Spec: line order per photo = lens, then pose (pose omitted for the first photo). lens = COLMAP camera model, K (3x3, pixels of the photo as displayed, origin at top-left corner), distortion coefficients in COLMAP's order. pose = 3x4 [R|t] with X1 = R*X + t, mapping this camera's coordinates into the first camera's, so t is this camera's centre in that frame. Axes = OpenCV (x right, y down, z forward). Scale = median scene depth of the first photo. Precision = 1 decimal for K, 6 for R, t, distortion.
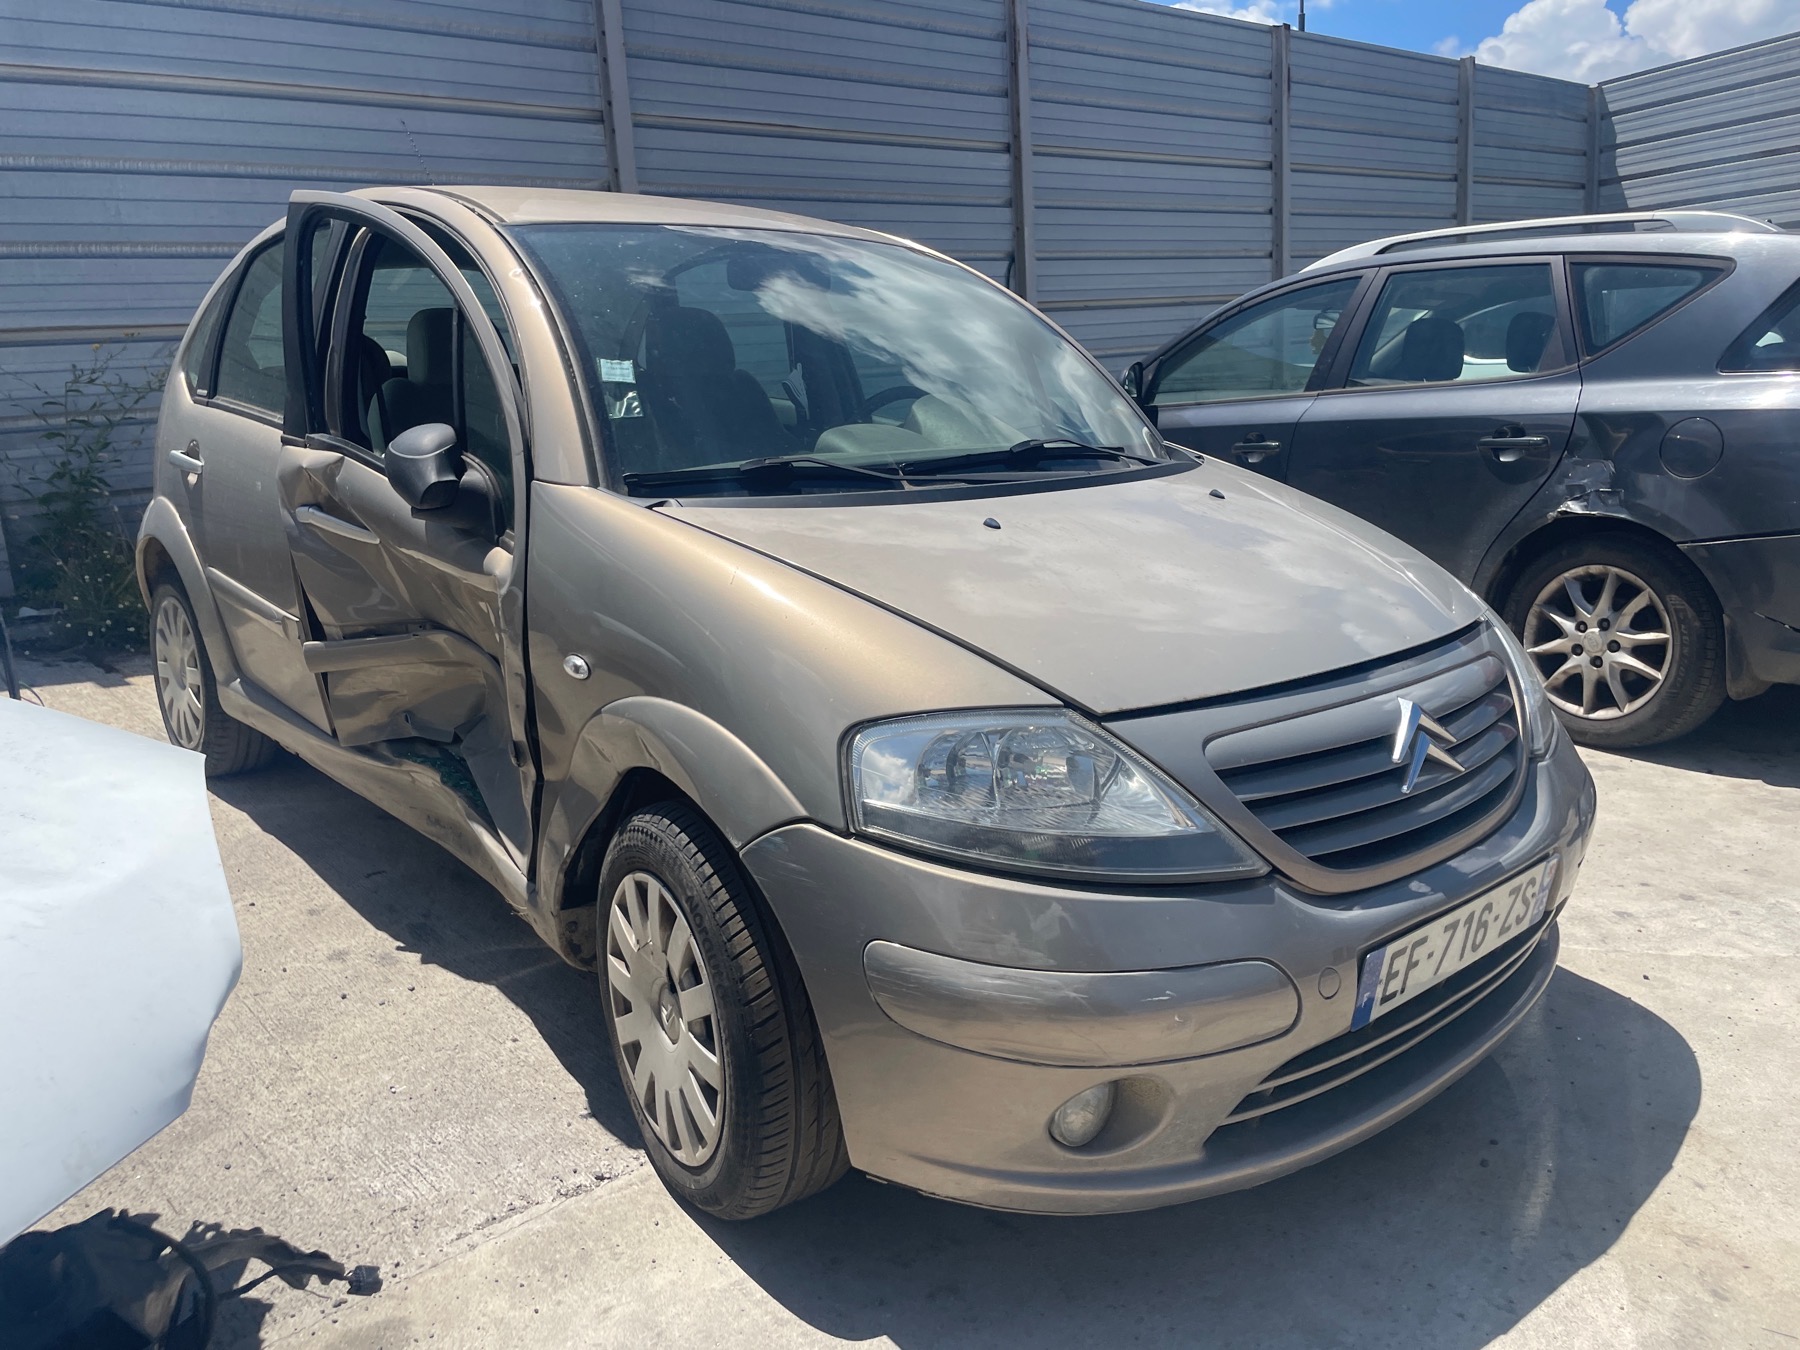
lens RADIAL K [[1364.8, 0, 901.8], [0, 1364.8, 677.3], [0, 0, 1]] dist [0.086593, -0.118363]
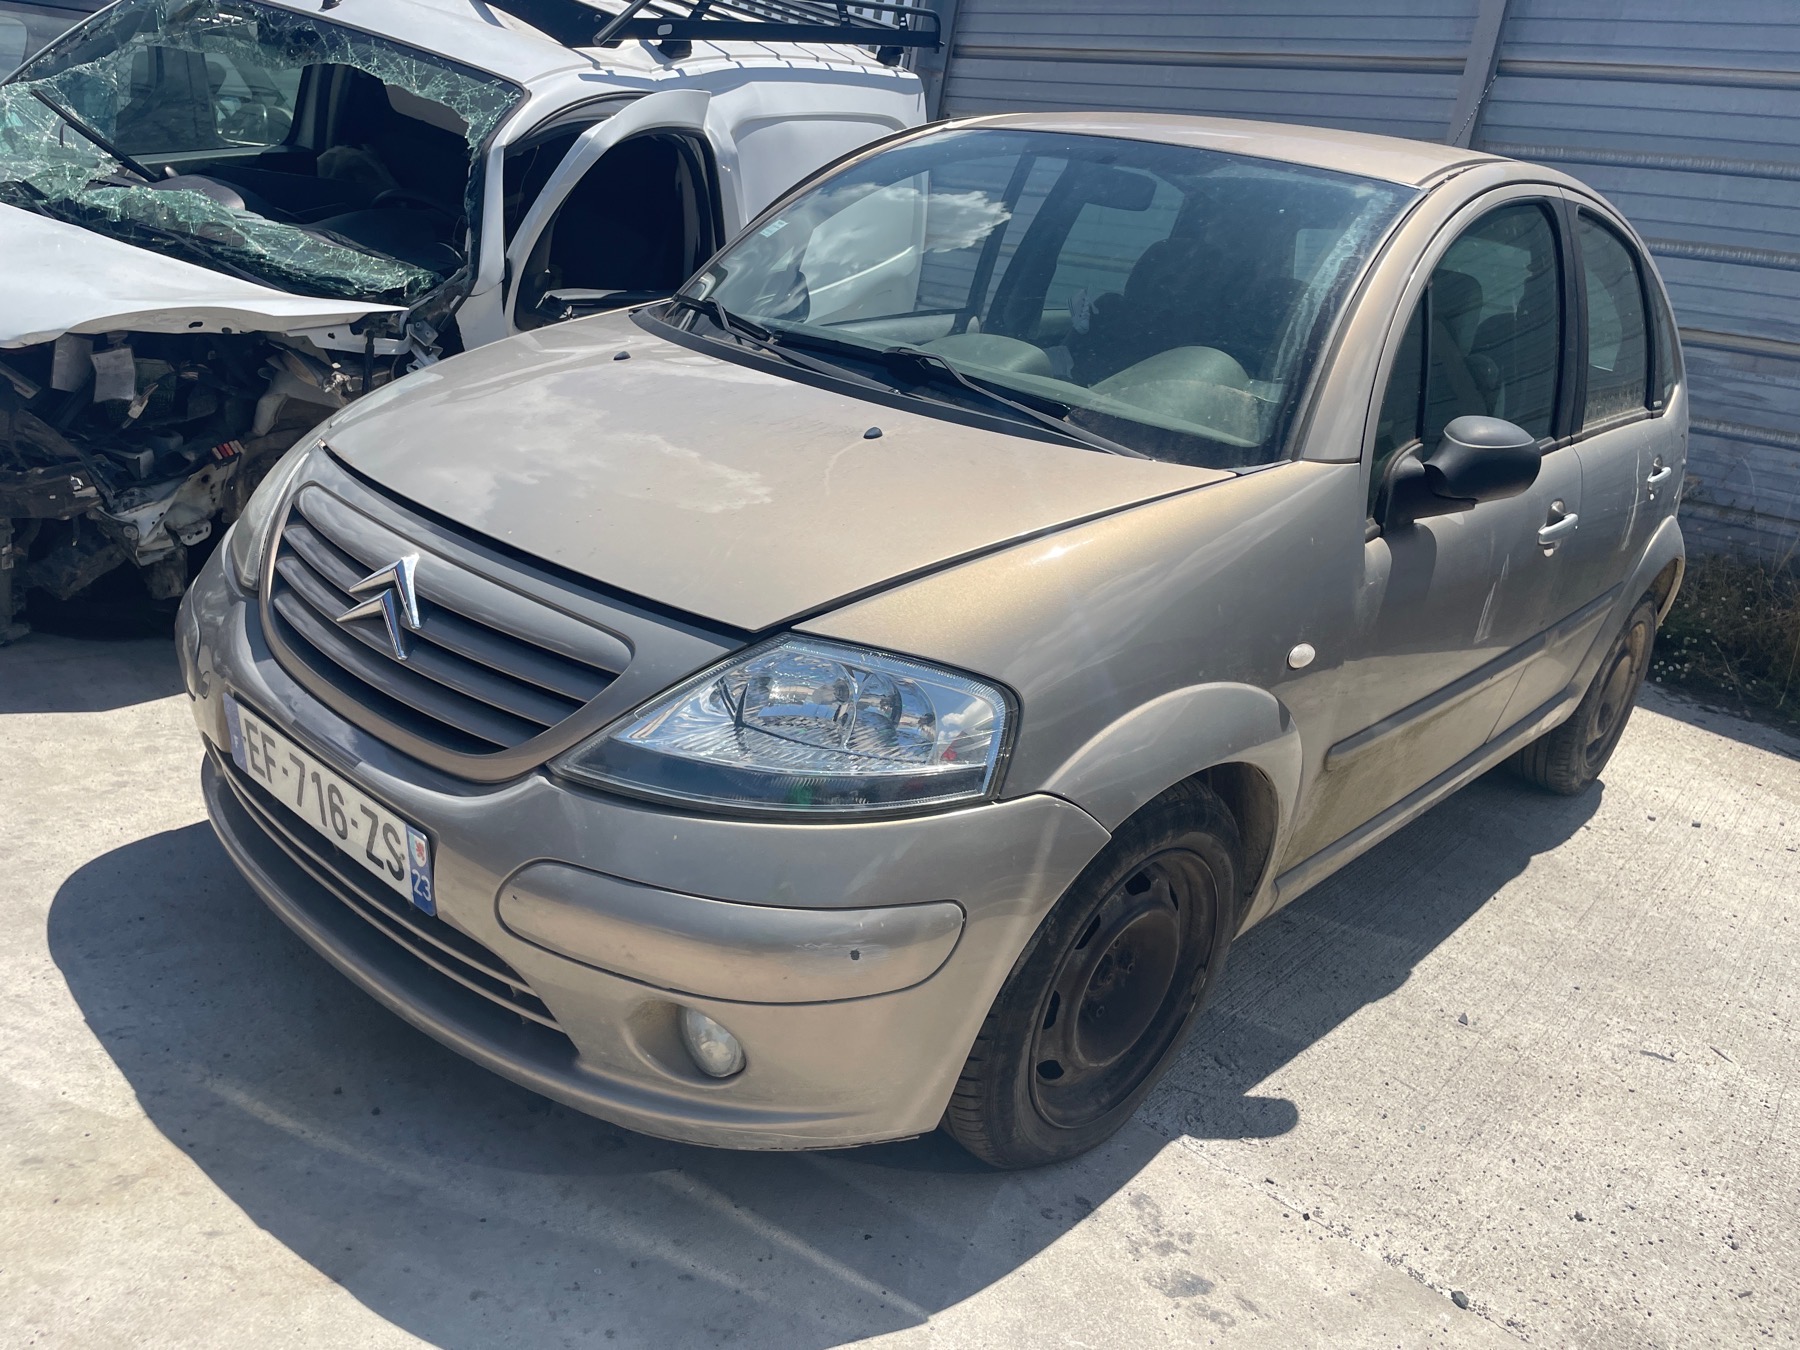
lens RADIAL K [[1377.4, 0, 888.9], [0, 1377.4, 687.3], [0, 0, 1]] dist [0.093237, -0.125996]
pose [[0.115750, 0.341845, -0.932601, 0.898169], [-0.382679, 0.881779, 0.275720, -0.200583], [0.916602, 0.324972, 0.232883, 0.755892]]
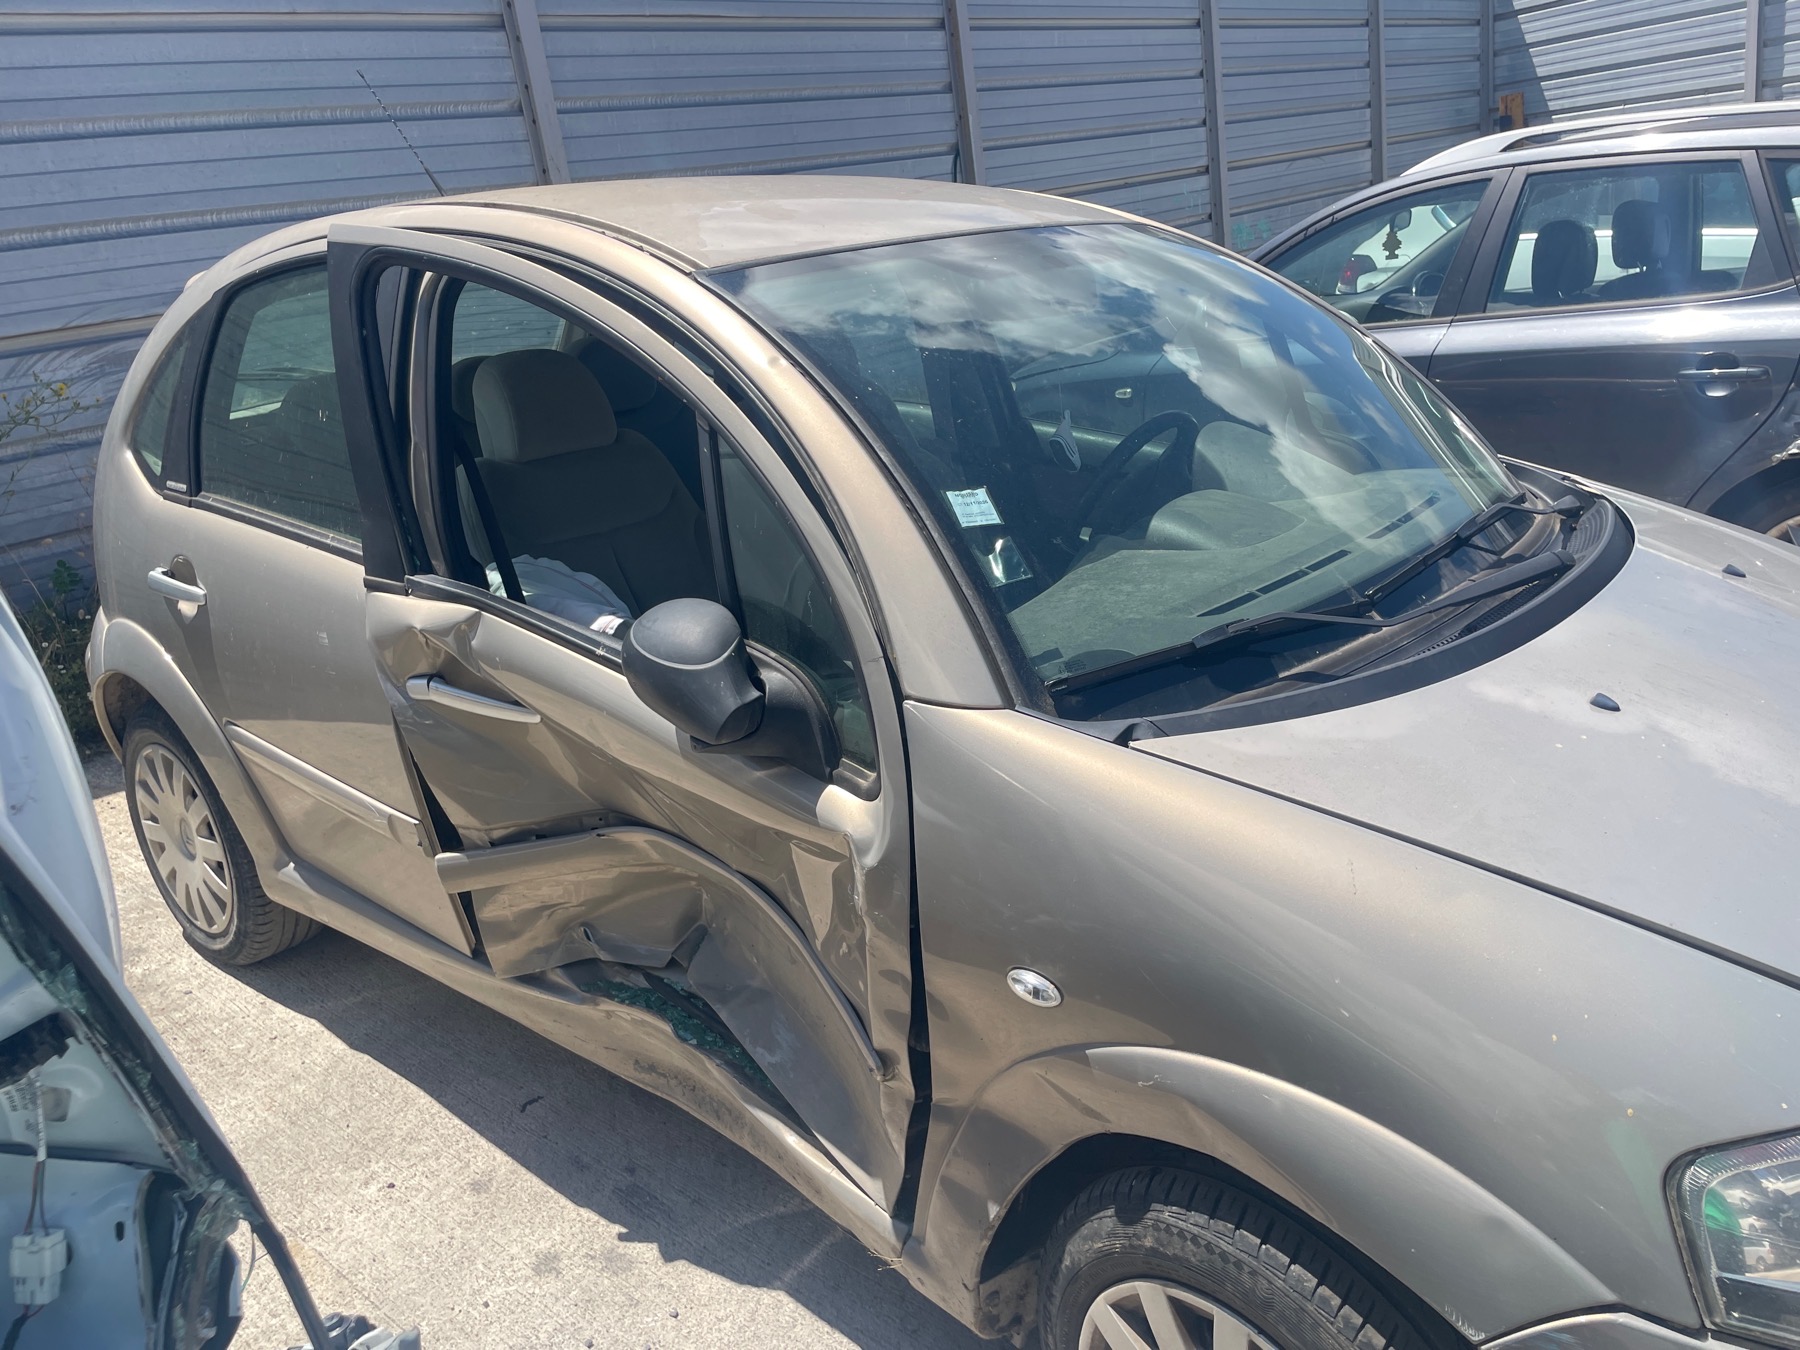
lens RADIAL K [[1367.5, 0, 938.6], [0, 1367.5, 696.6], [0, 0, 1]] dist [0.086682, -0.117137]
pose [[0.986991, -0.113377, 0.113996, -0.242289], [0.101470, 0.989246, 0.105335, -0.157962], [-0.124712, -0.092398, 0.987881, 0.250225]]
